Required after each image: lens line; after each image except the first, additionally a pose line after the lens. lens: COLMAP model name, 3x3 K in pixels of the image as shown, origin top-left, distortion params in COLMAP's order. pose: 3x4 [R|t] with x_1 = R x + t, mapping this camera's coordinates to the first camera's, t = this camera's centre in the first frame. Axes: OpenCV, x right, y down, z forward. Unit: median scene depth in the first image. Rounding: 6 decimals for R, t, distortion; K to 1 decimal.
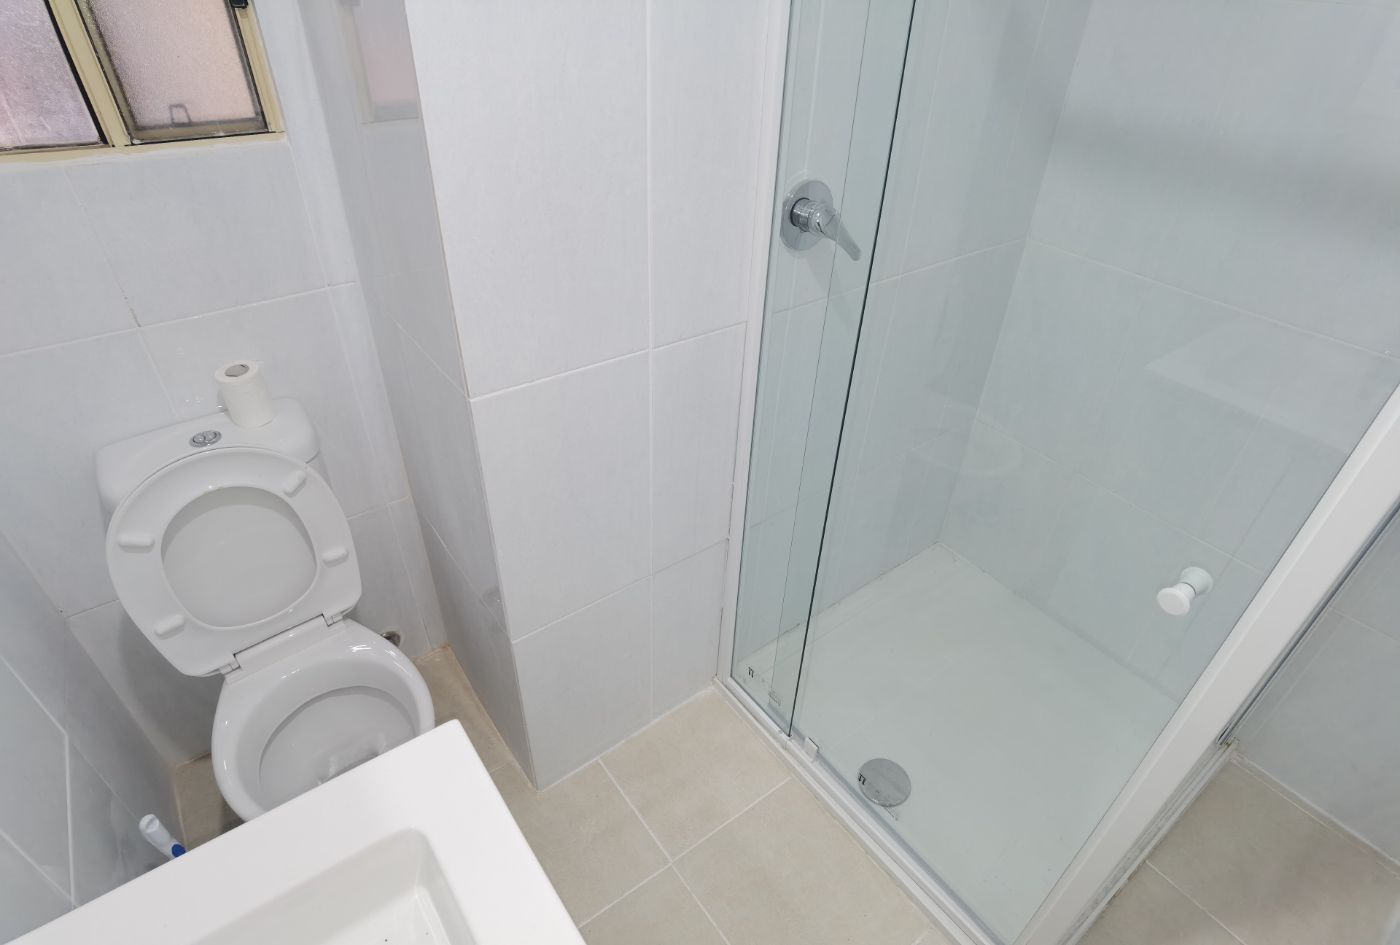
lens RADIAL K [[721.5, 0, 700.0], [0, 721.5, 472.5], [0, 0, 1]] dist [-0.039690, 0.012986]
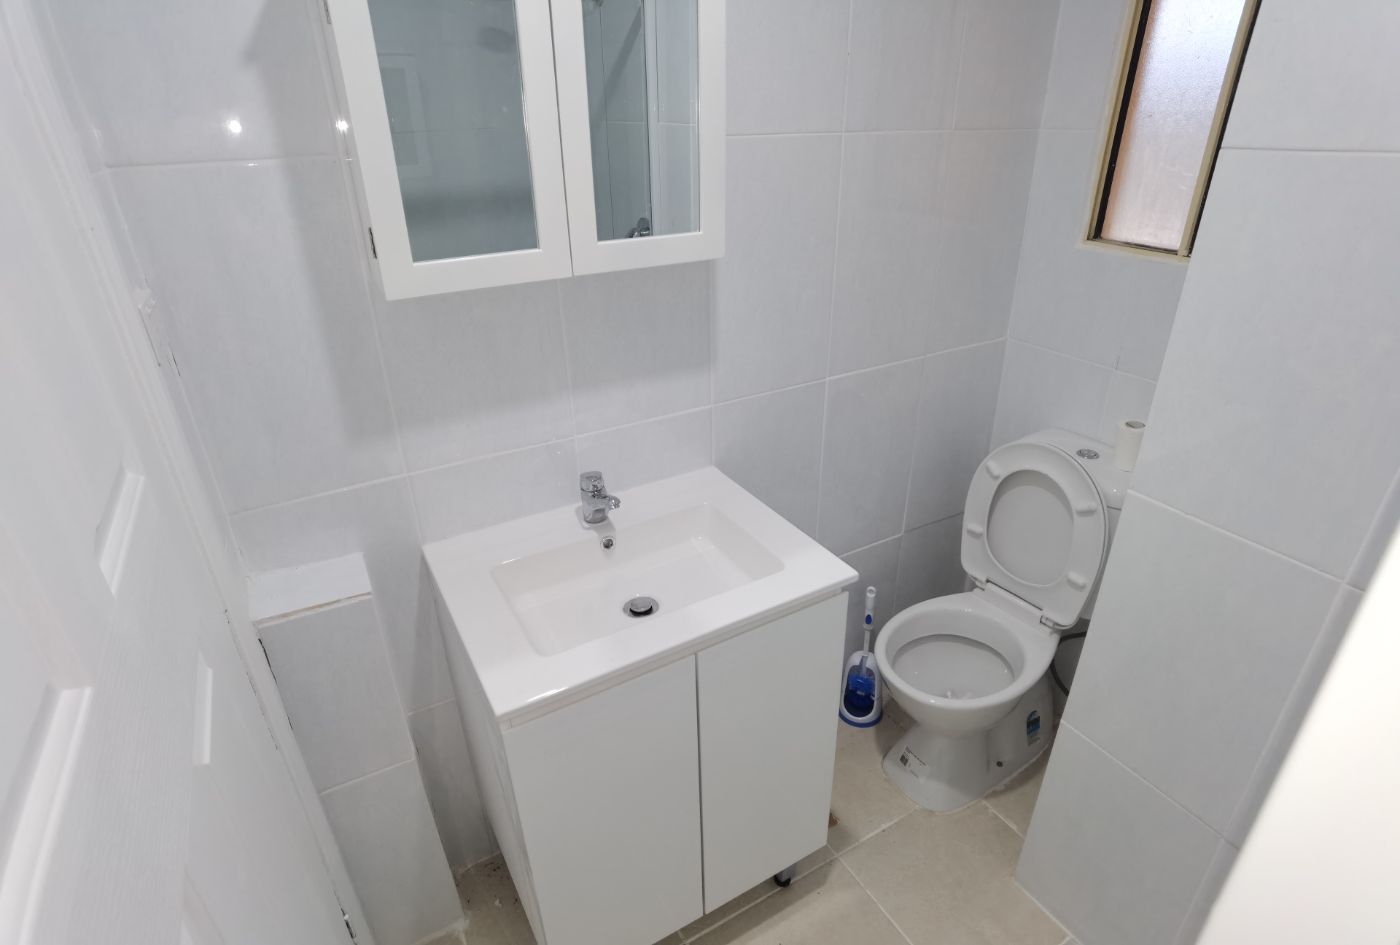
lens RADIAL K [[721.5, 0, 700.0], [0, 721.5, 472.5], [0, 0, 1]] dist [-0.039690, 0.012986]
pose [[-0.106805, 0.437695, -0.892757, 0.357877], [-0.567702, 0.710300, 0.416158, -0.099056], [0.816276, 0.551268, 0.172617, 0.108785]]
